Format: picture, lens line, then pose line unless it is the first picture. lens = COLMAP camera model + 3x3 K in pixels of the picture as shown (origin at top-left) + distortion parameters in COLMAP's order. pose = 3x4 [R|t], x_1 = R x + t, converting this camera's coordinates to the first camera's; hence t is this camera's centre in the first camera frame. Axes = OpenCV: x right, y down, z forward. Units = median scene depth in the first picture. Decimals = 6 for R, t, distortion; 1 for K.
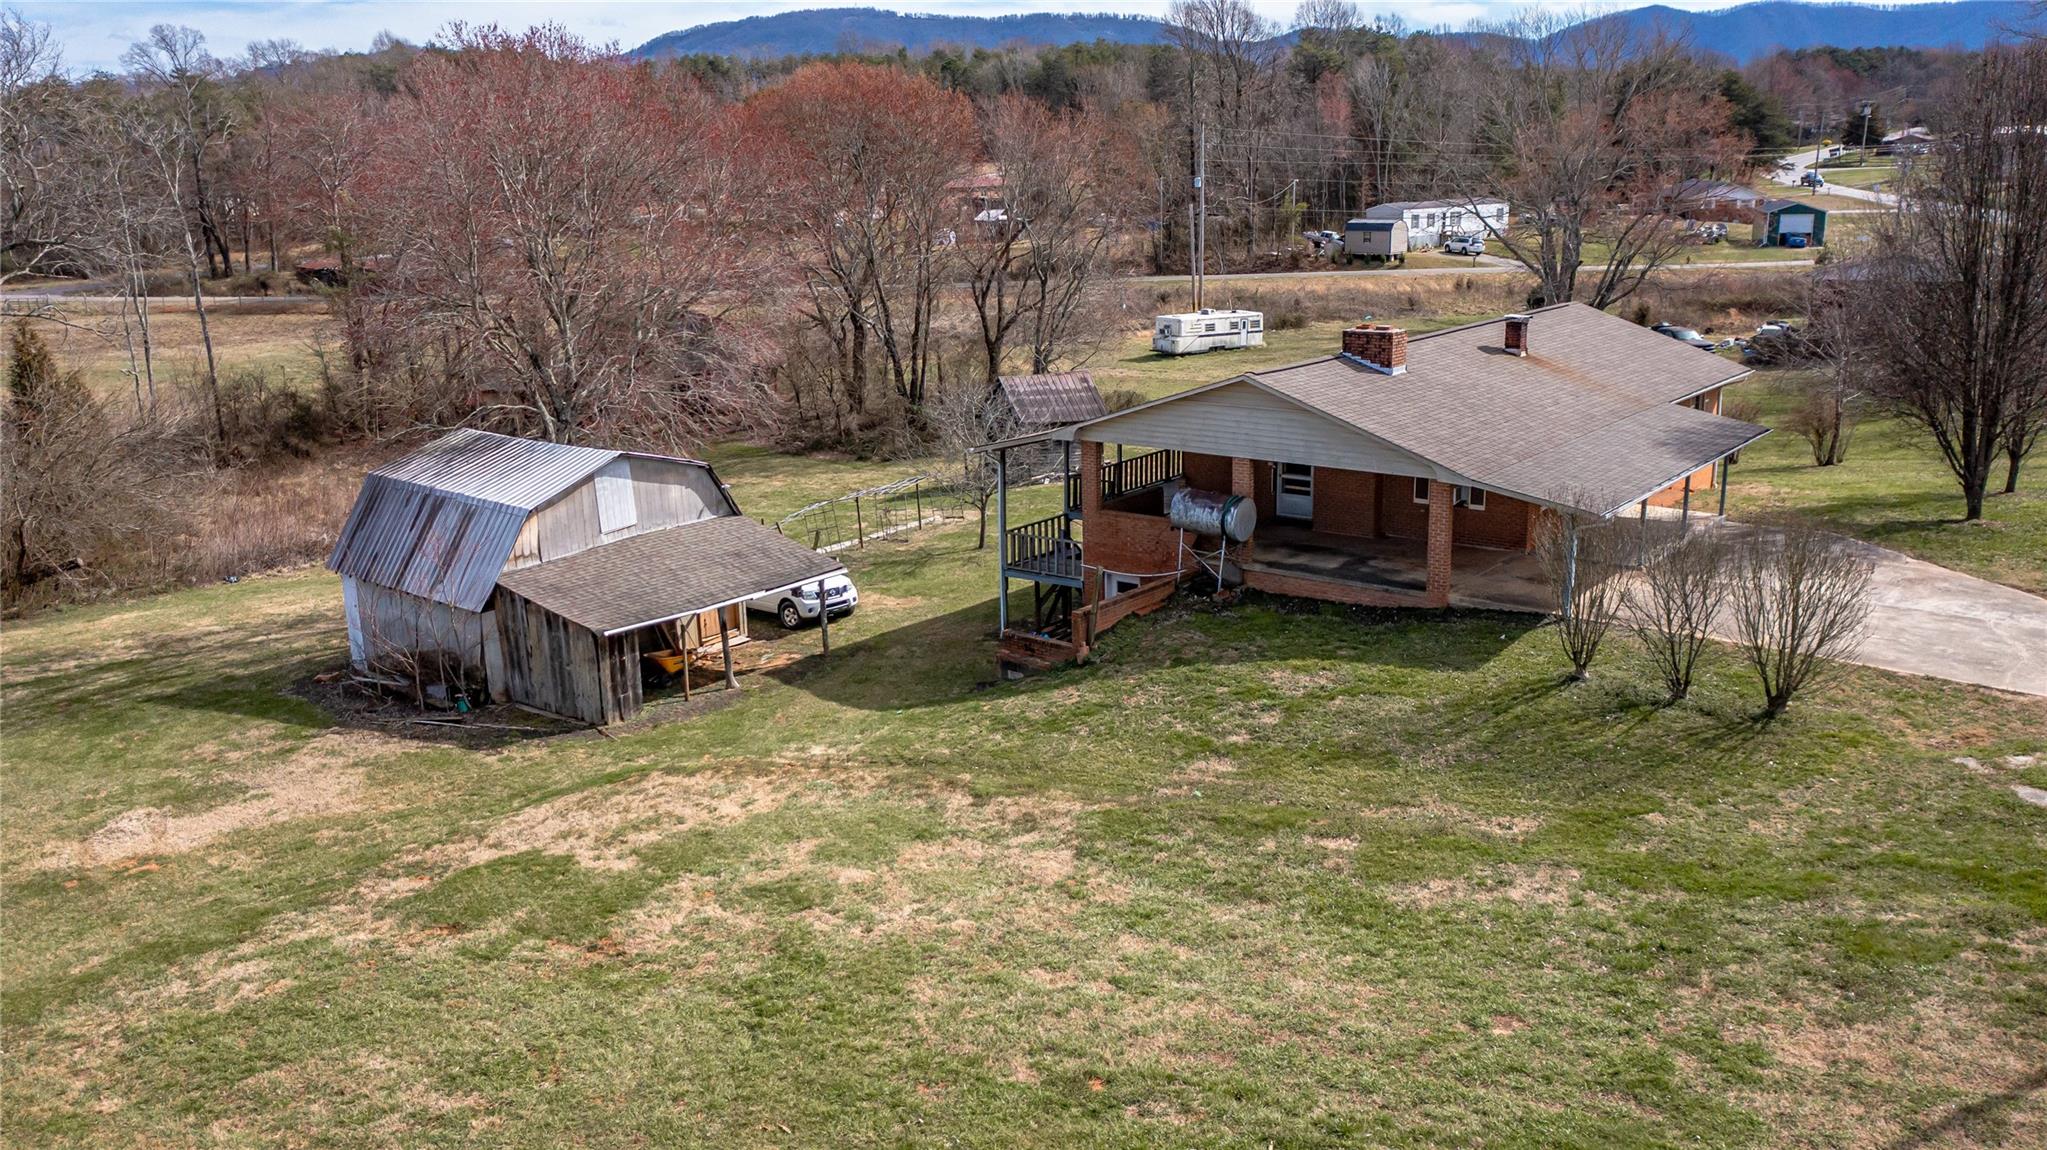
lens RADIAL K [[1611.6, 0, 1036.8], [0, 1611.6, 572.5], [0, 0, 1]] dist [-0.004079, 0.015697]
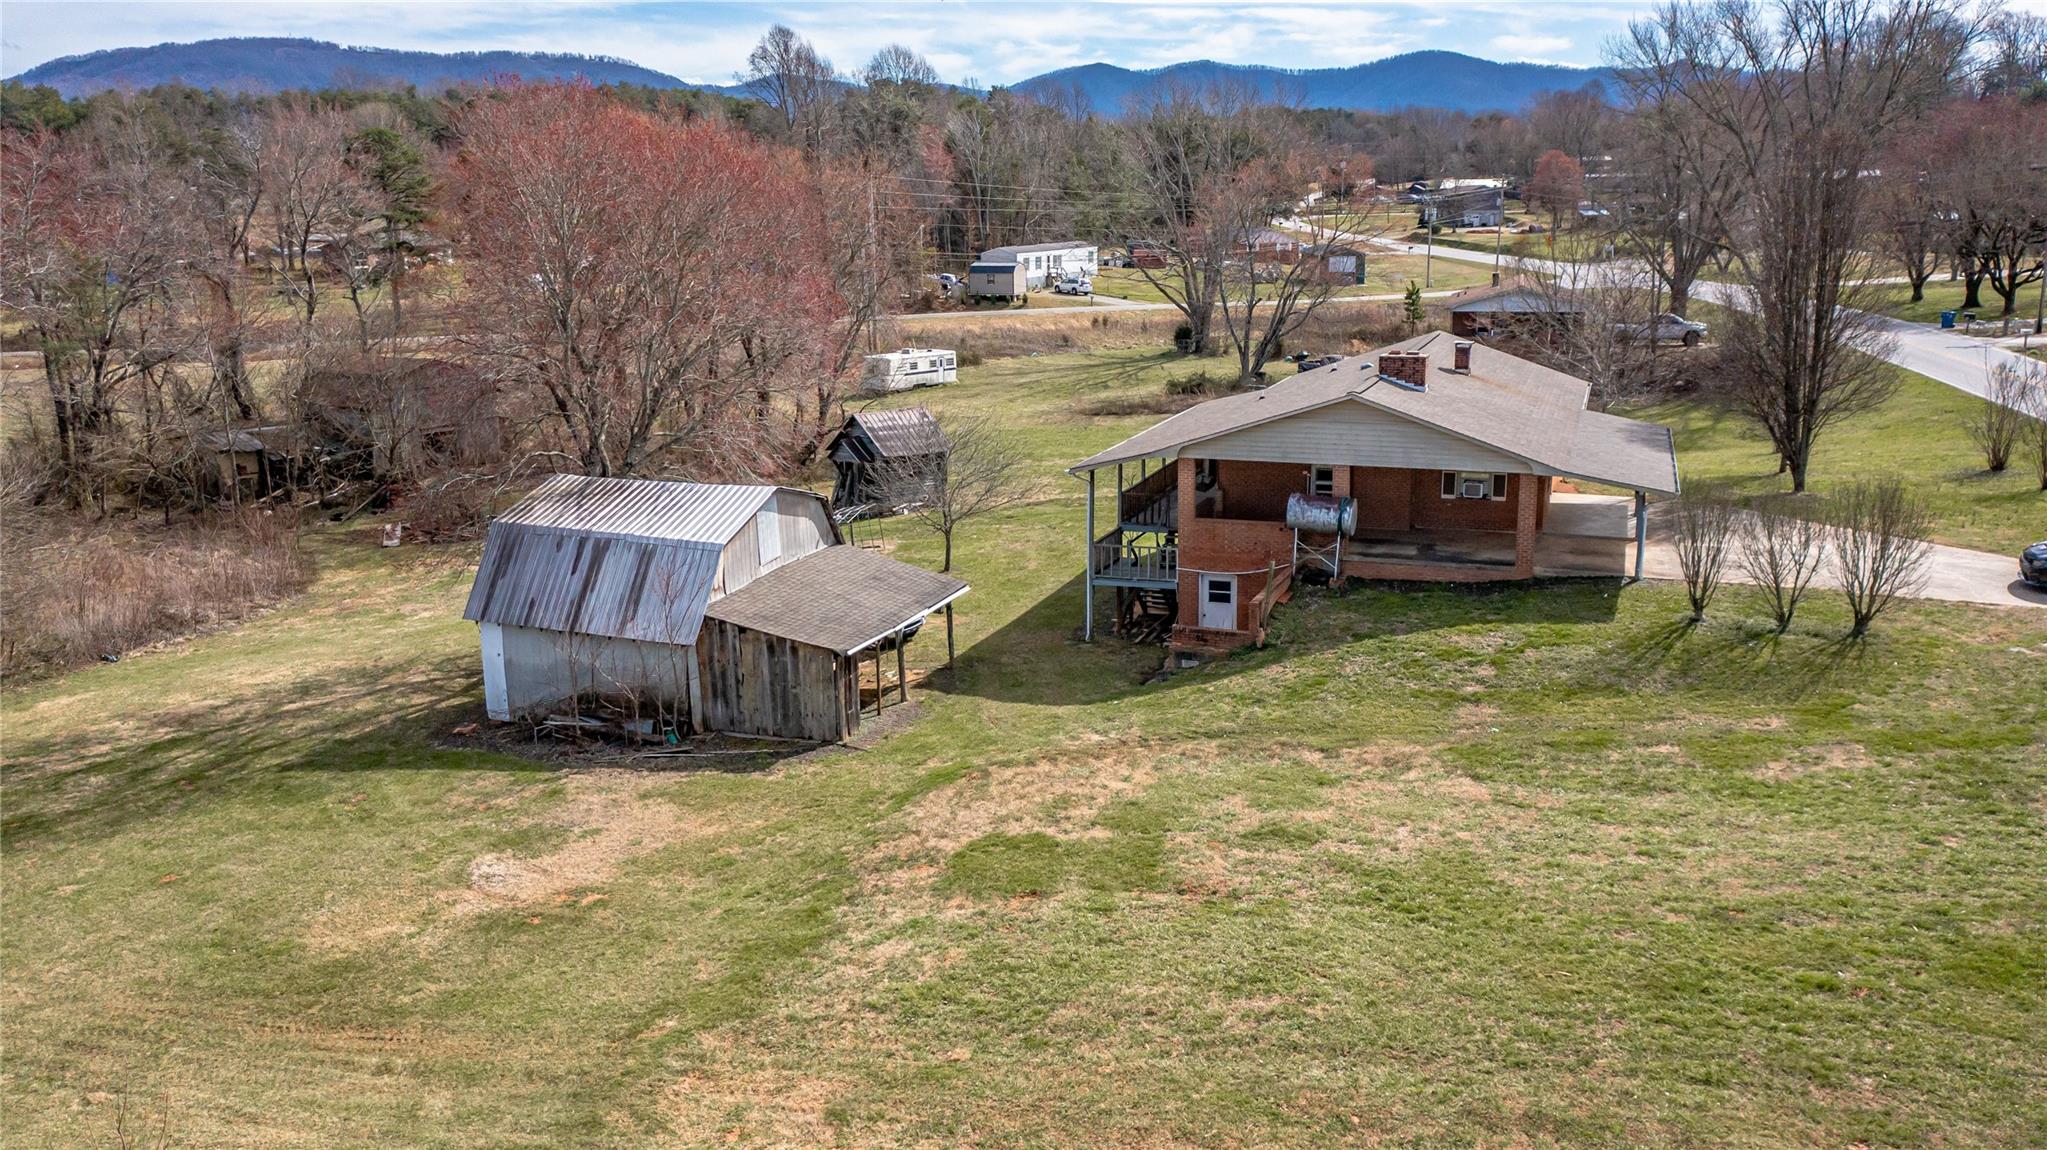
lens RADIAL K [[1611.6, 0, 1019.9], [0, 1611.6, 578.5], [0, 0, 1]] dist [-0.004079, 0.015697]
pose [[0.952663, -0.062927, 0.297446, -0.444115], [0.069542, 0.997510, -0.011696, 0.008571], [-0.295969, 0.031828, 0.954667, -0.048344]]
